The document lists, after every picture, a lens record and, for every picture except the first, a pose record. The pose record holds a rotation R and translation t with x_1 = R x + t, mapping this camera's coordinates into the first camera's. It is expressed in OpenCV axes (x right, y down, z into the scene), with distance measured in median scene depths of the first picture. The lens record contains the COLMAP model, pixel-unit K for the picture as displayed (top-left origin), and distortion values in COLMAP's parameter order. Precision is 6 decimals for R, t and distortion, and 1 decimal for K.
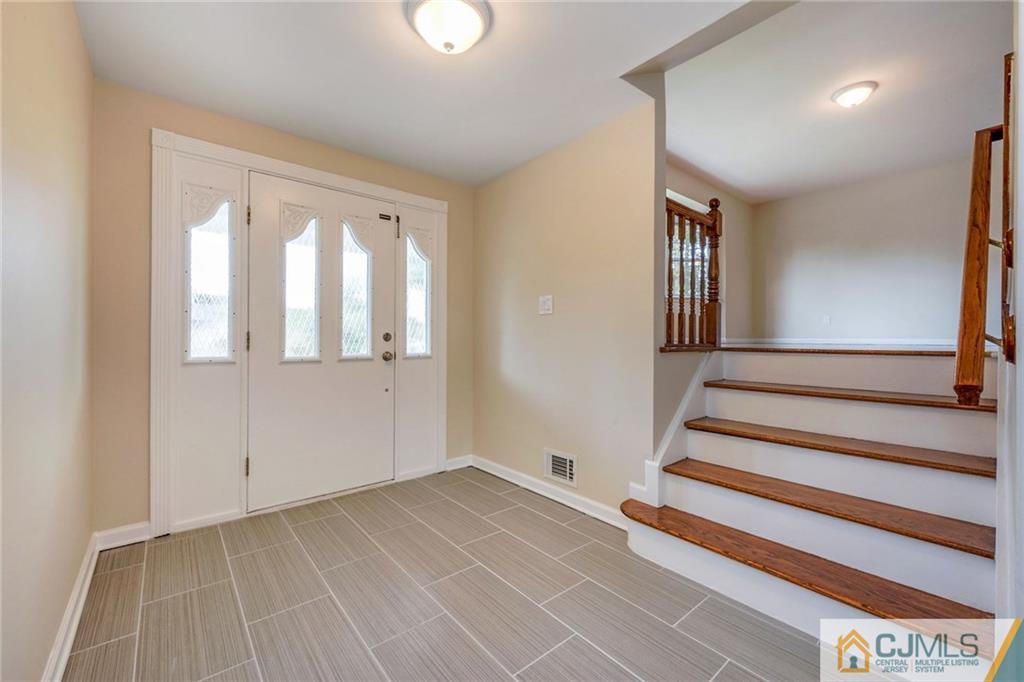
lens RADIAL K [[406.6, 0, 512.0], [0, 406.6, 341.0], [0, 0, 1]] dist [0.000860, 0.000048]
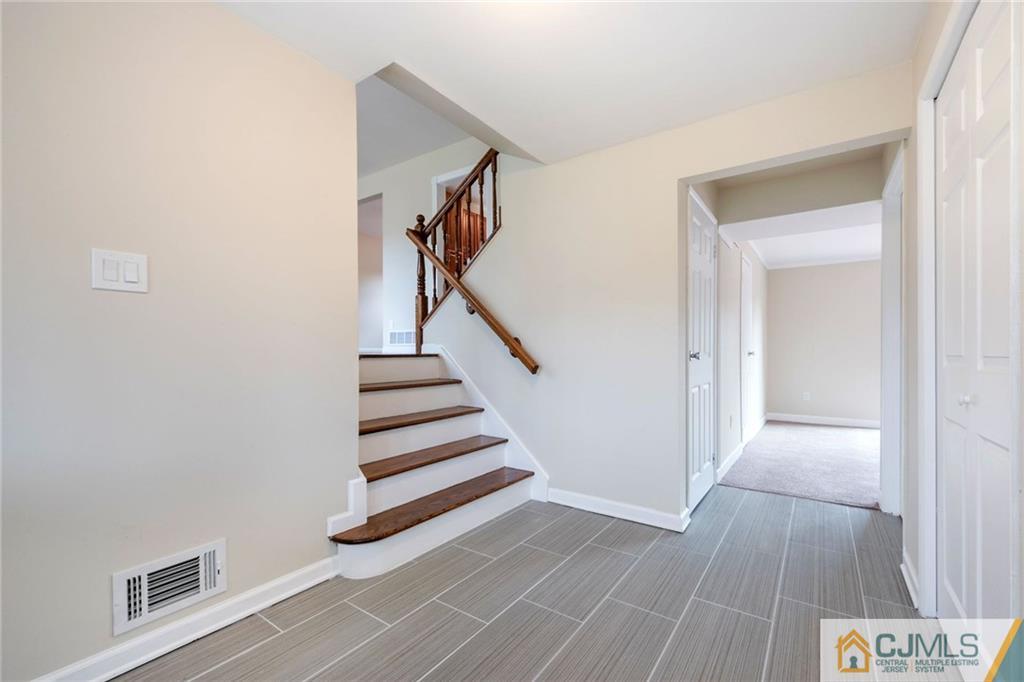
lens RADIAL K [[427.0, 0, 533.1], [0, 427.0, 337.5], [0, 0, 1]] dist [0.000312, -0.000092]
pose [[-0.280269, 0.034572, 0.959299, -0.734030], [0.005943, 0.999395, -0.034281, 0.013542], [-0.959903, -0.003906, -0.280305, 0.920930]]
